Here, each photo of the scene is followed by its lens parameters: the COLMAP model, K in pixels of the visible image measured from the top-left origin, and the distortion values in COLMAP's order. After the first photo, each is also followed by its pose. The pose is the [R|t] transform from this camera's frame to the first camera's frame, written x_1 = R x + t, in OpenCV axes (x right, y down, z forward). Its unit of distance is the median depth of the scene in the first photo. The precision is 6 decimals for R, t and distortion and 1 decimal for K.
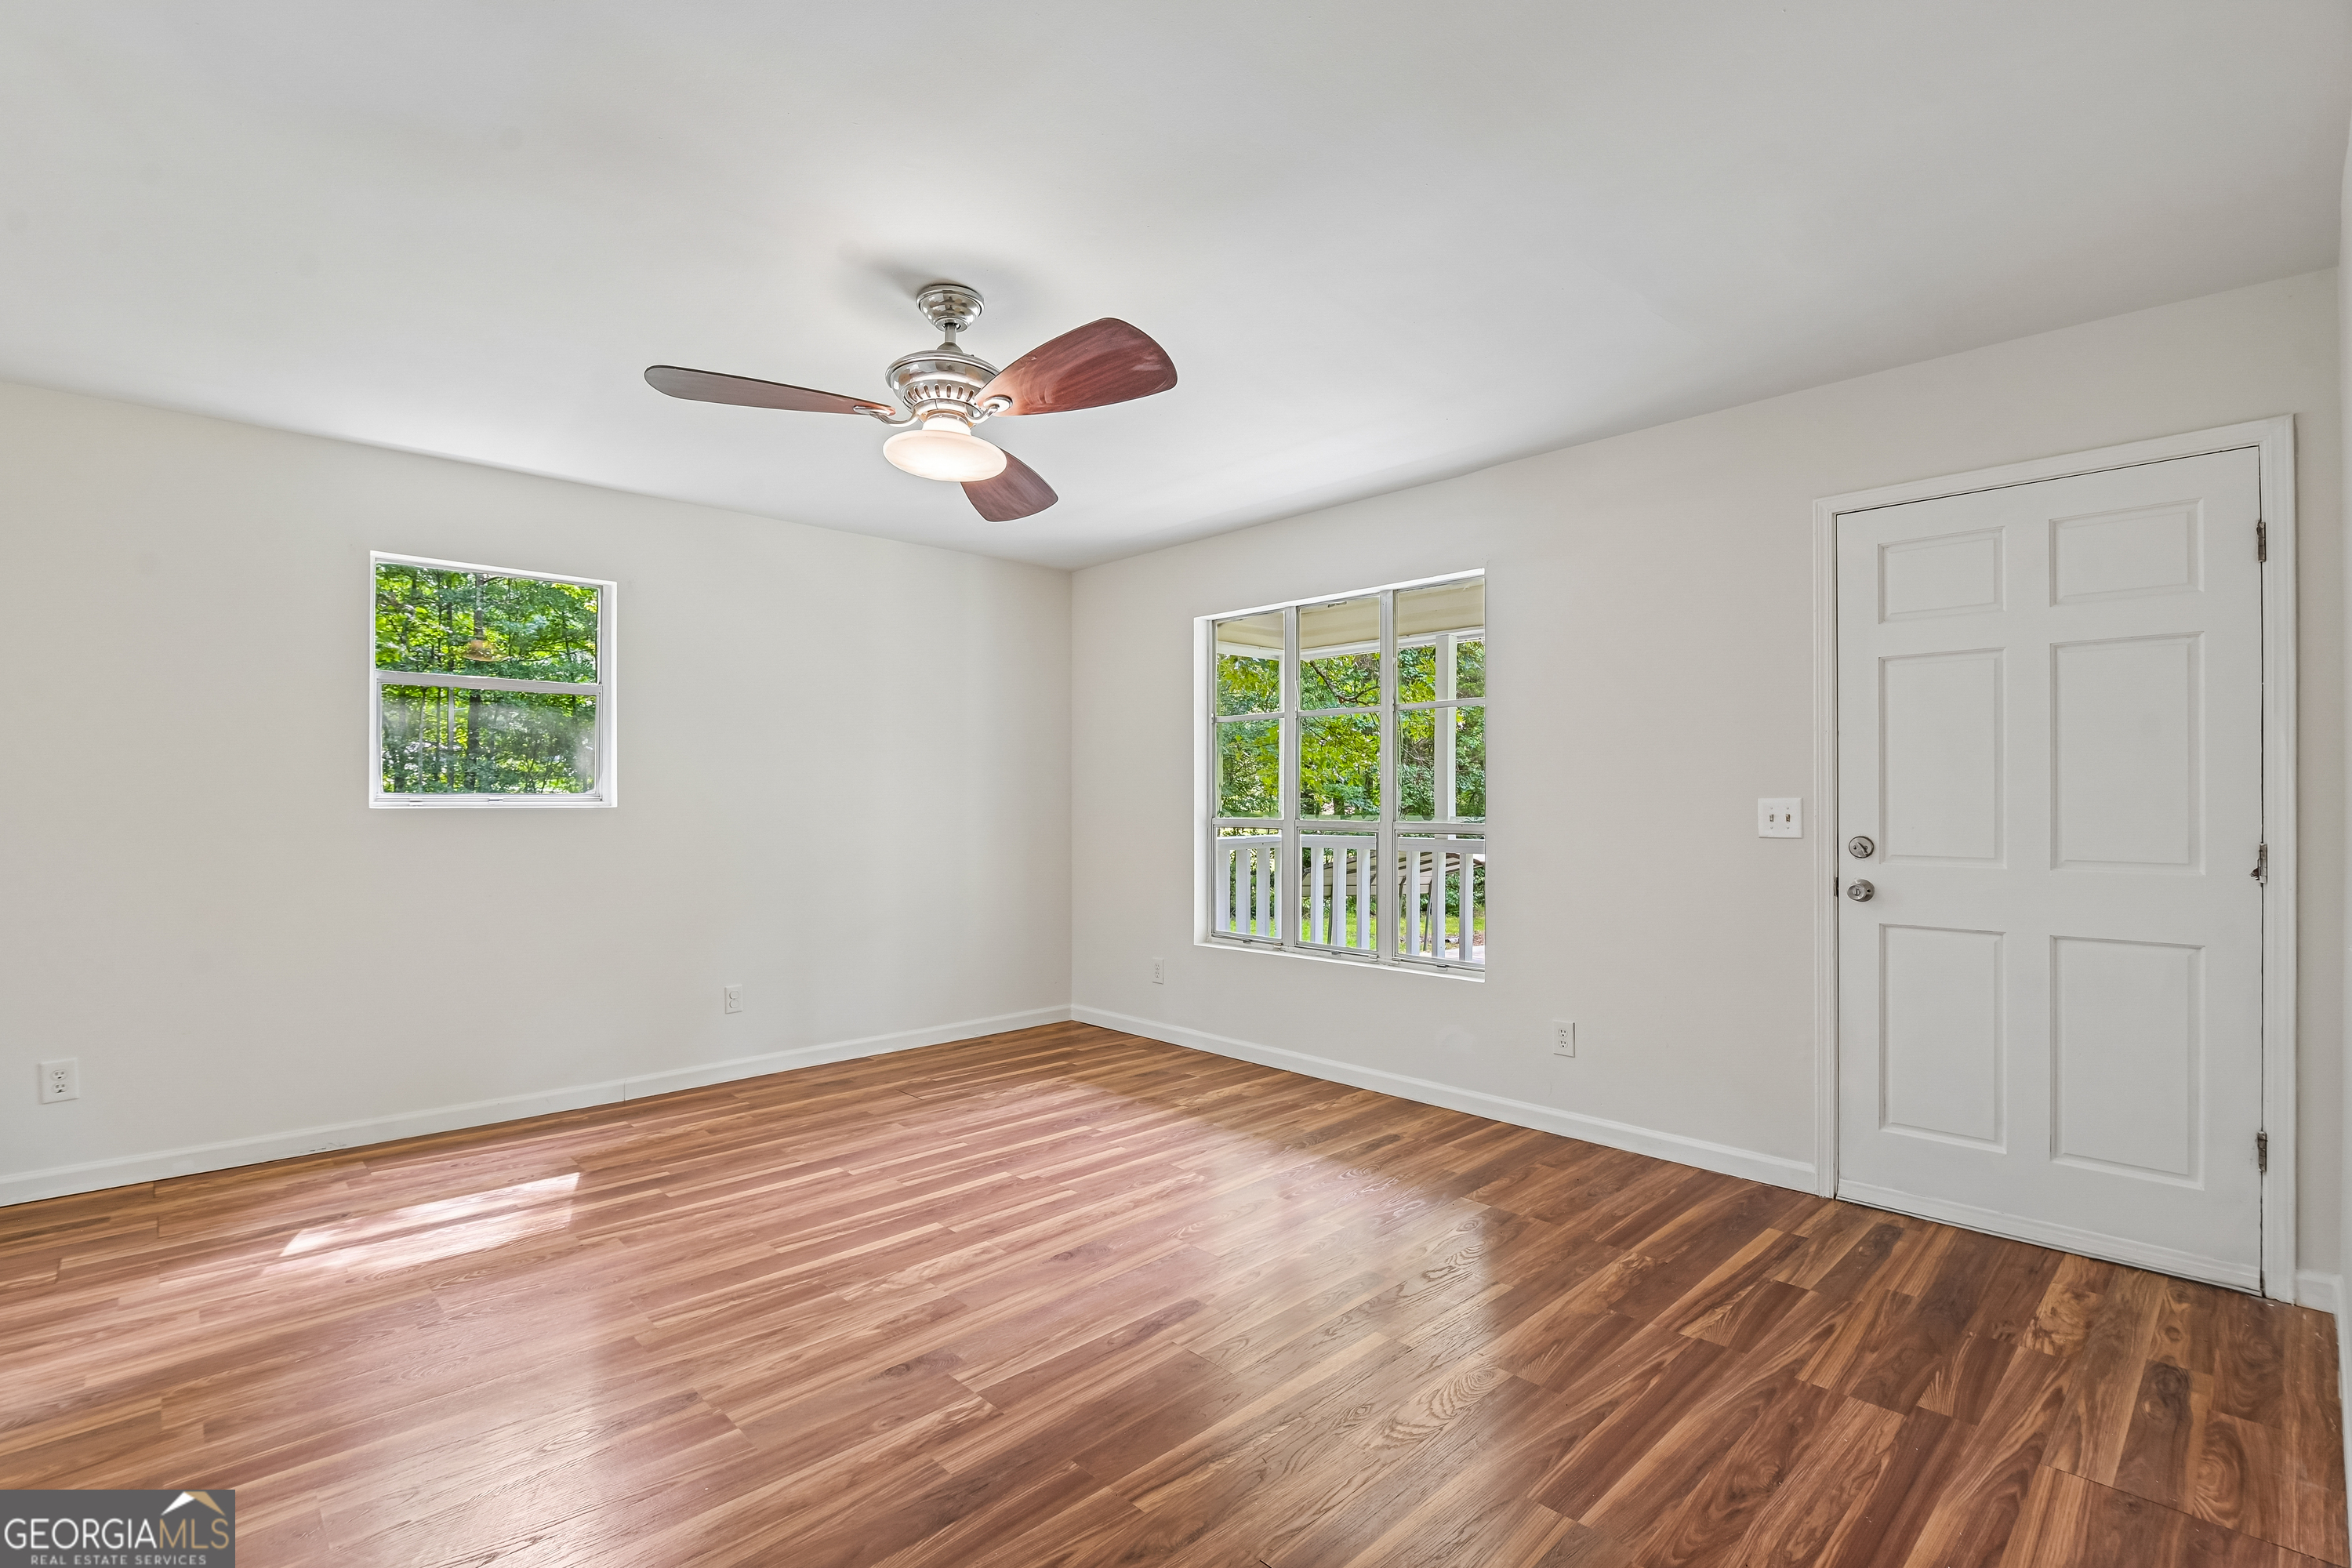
lens RADIAL K [[1081.8, 0, 1180.1], [0, 1081.8, 799.4], [0, 0, 1]] dist [-0.013323, -0.003470]
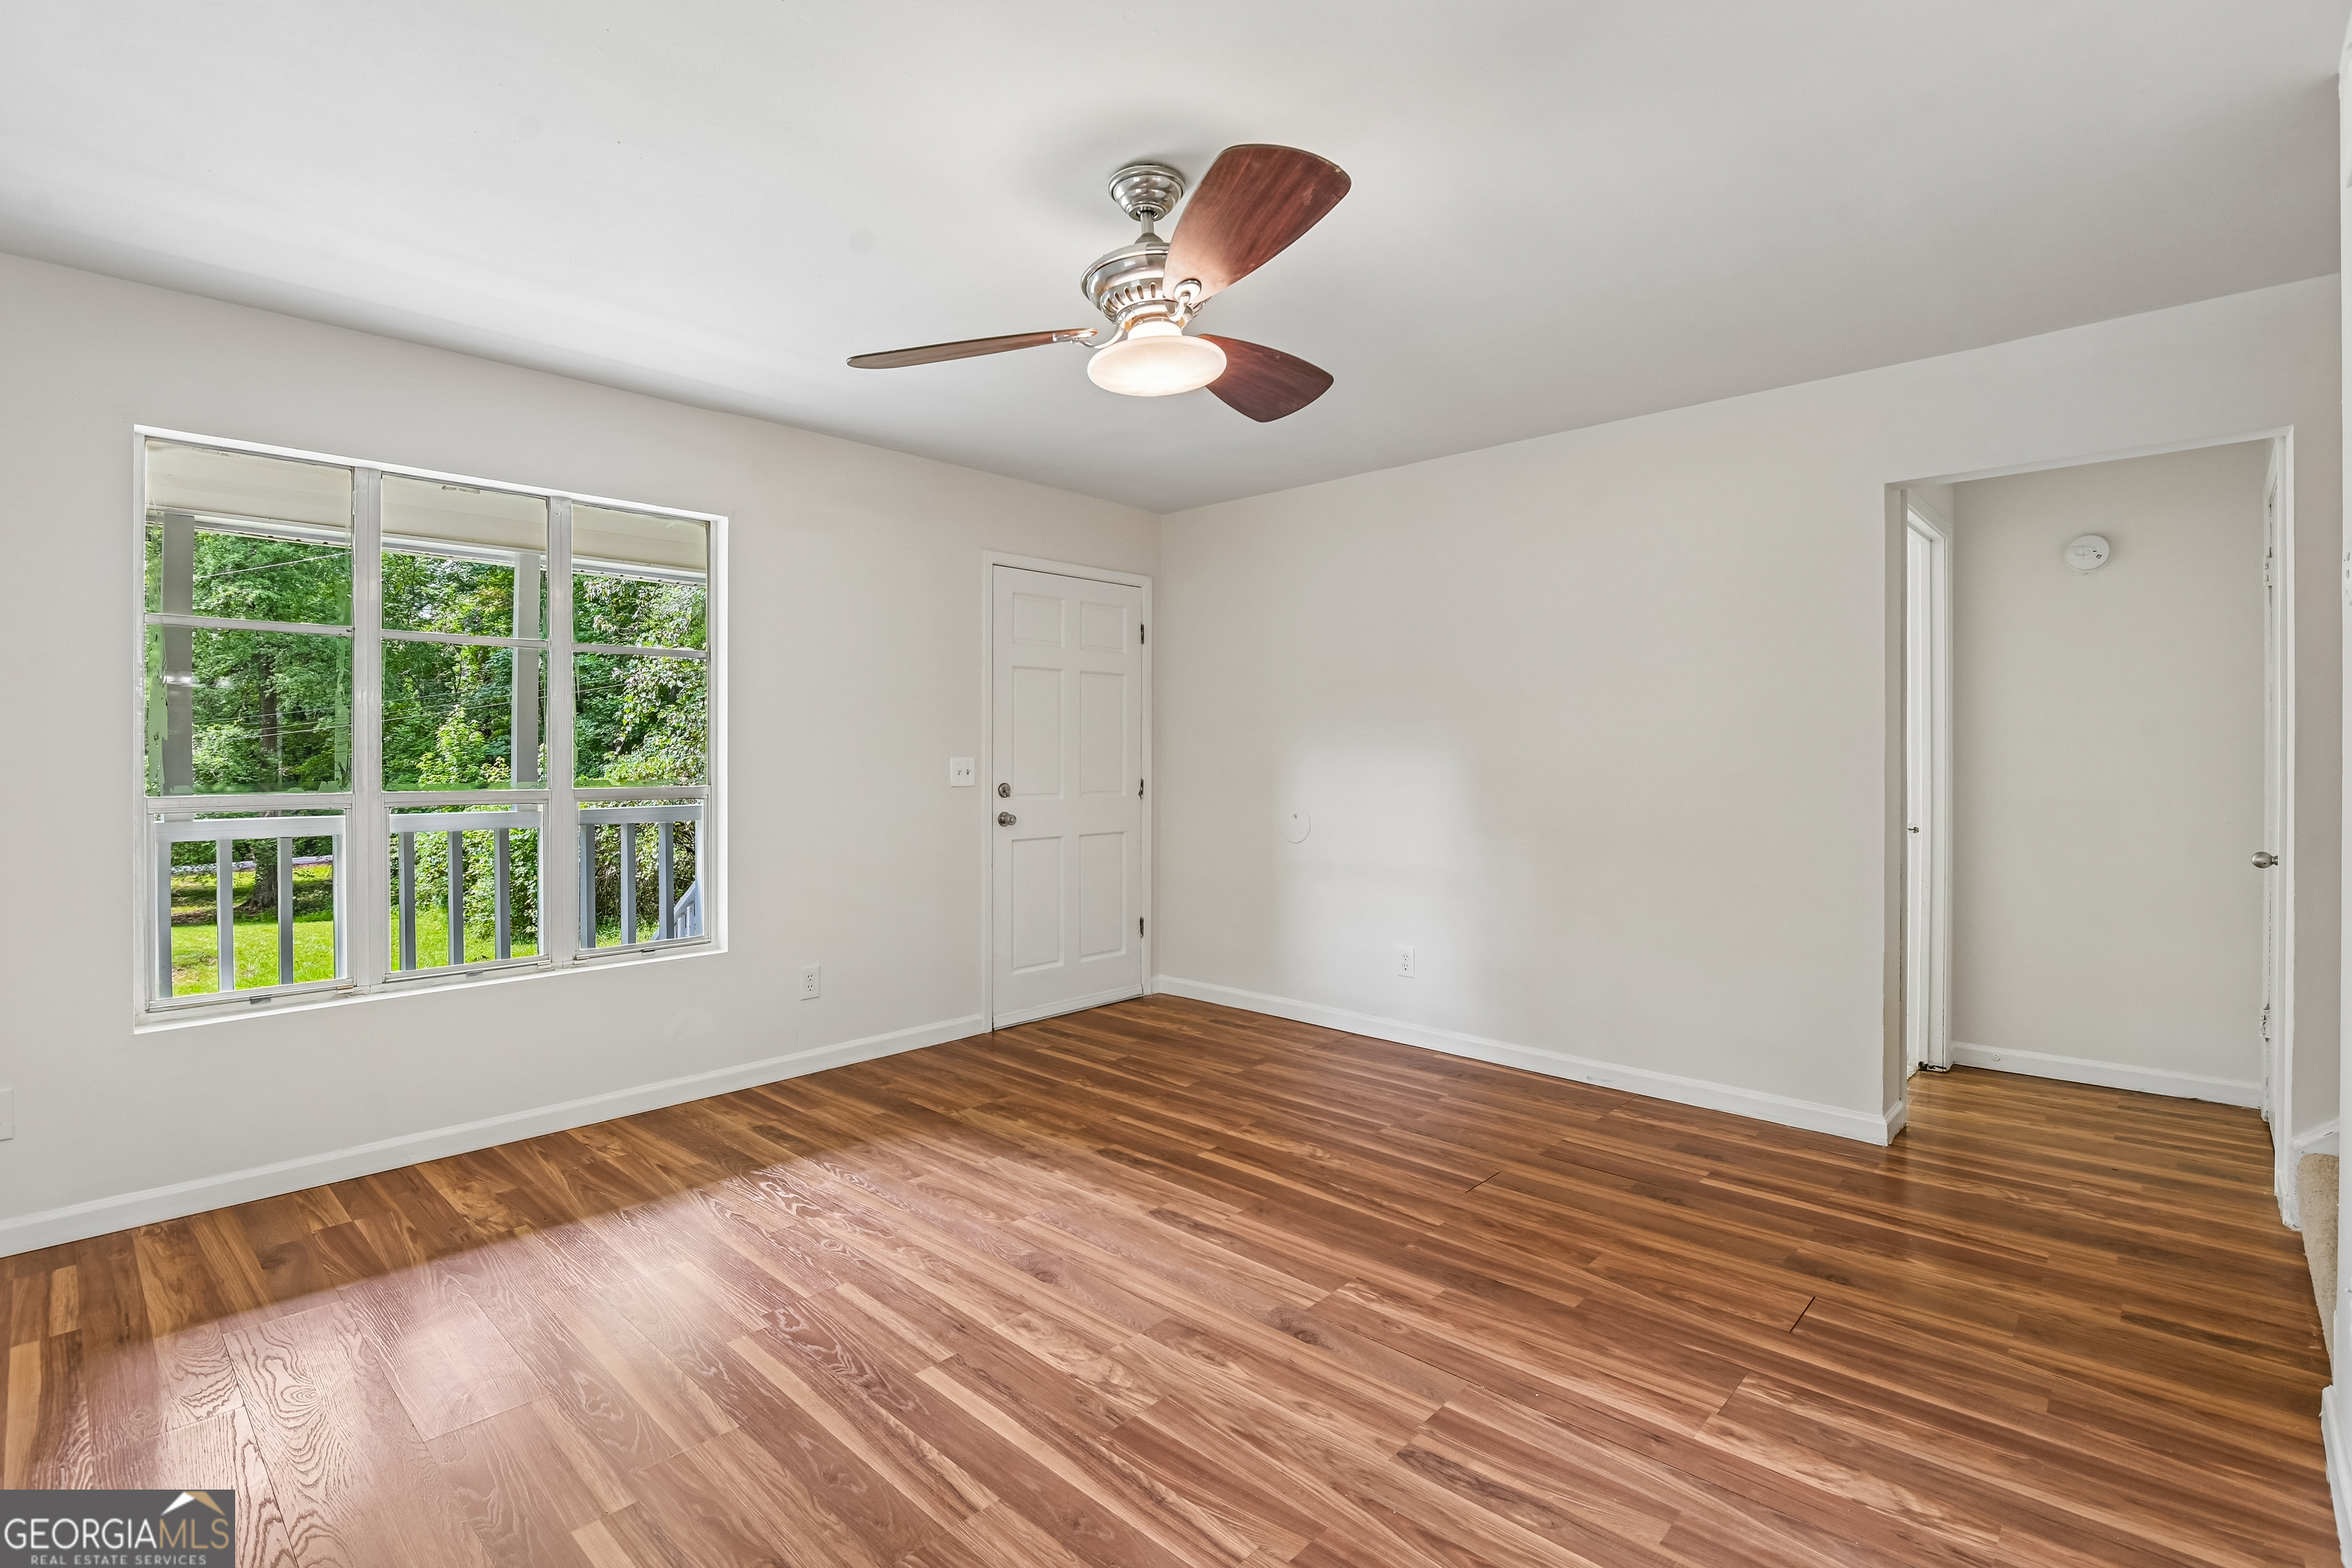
lens RADIAL K [[1081.8, 0, 1176.1], [0, 1081.8, 761.5], [0, 0, 1]] dist [-0.013323, -0.003470]
pose [[-0.052365, -0.004544, 0.998618, -0.892675], [0.004972, 0.999976, 0.004811, -0.002160], [-0.998616, 0.005217, -0.052341, 0.841087]]
